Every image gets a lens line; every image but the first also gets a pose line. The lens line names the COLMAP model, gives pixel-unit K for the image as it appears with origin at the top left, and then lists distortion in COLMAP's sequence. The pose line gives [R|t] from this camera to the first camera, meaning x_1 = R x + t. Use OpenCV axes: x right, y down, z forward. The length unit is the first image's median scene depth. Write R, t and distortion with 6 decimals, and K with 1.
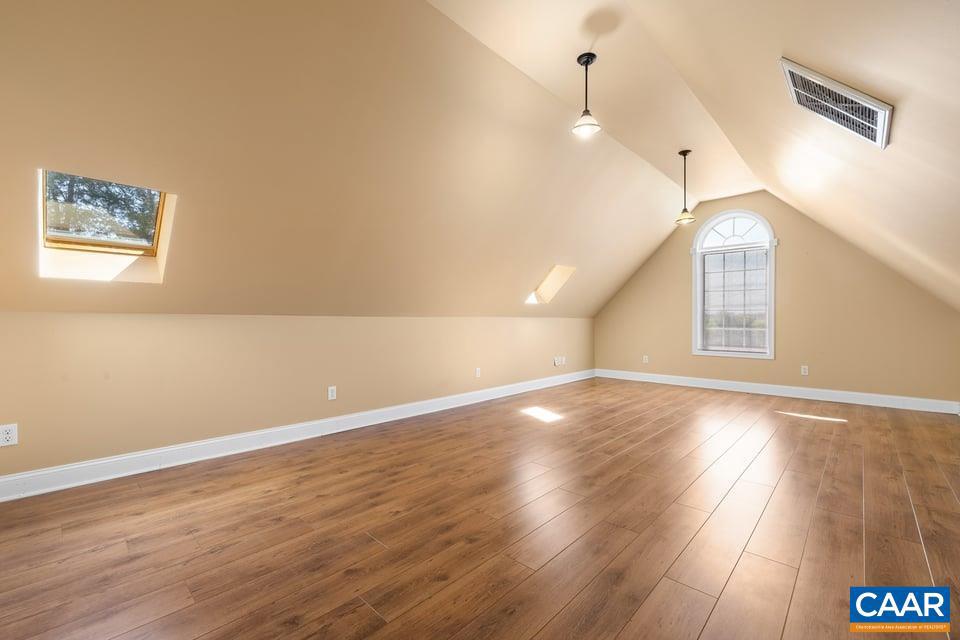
lens RADIAL K [[400.9, 0, 485.6], [0, 400.9, 325.3], [0, 0, 1]] dist [0.000265, -0.000308]
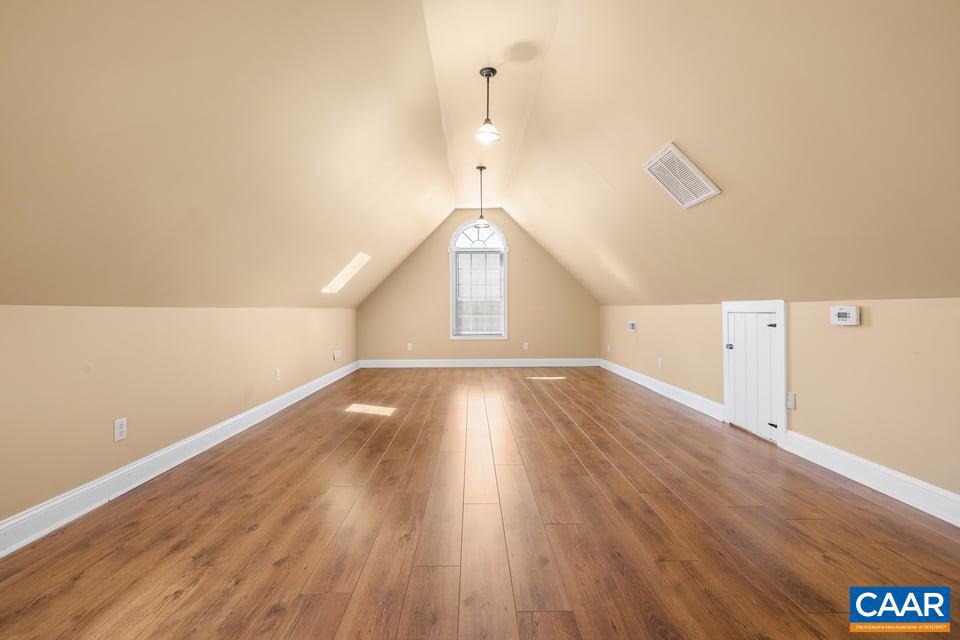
lens RADIAL K [[406.6, 0, 482.2], [0, 406.6, 317.3], [0, 0, 1]] dist [0.001724, 0.000208]
pose [[0.731554, -0.019647, 0.681501, -0.397094], [0.016441, 0.999802, 0.011174, -0.003886], [-0.681586, 0.003030, 0.731732, 0.147456]]
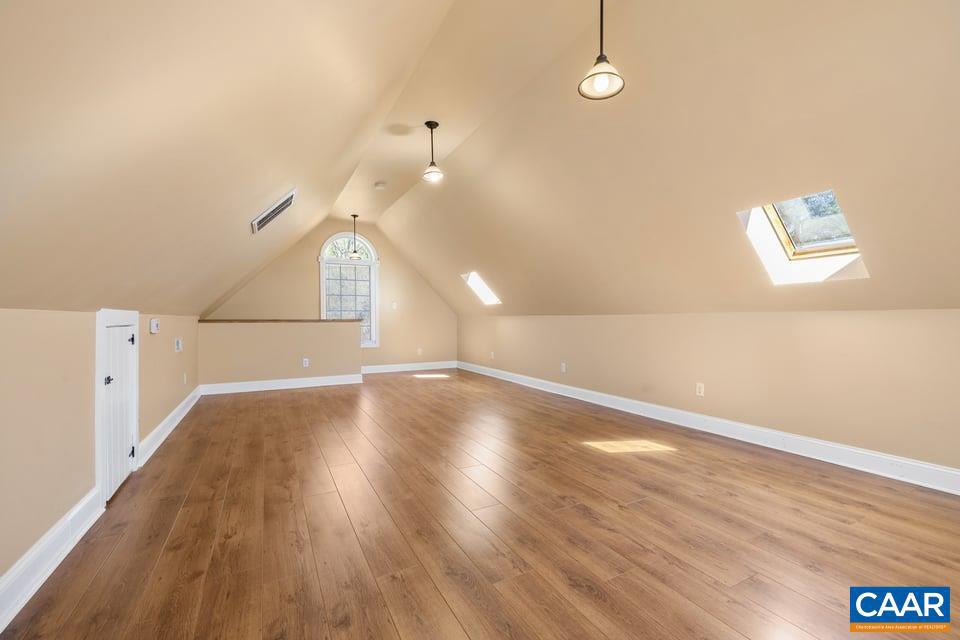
lens RADIAL K [[406.6, 0, 482.2], [0, 406.6, 317.3], [0, 0, 1]] dist [0.001724, 0.000208]
pose [[-0.322367, -0.001373, -0.946614, 0.754699], [-0.007147, 0.999974, 0.000984, -0.010145], [0.946588, 0.007082, -0.322368, 0.803941]]
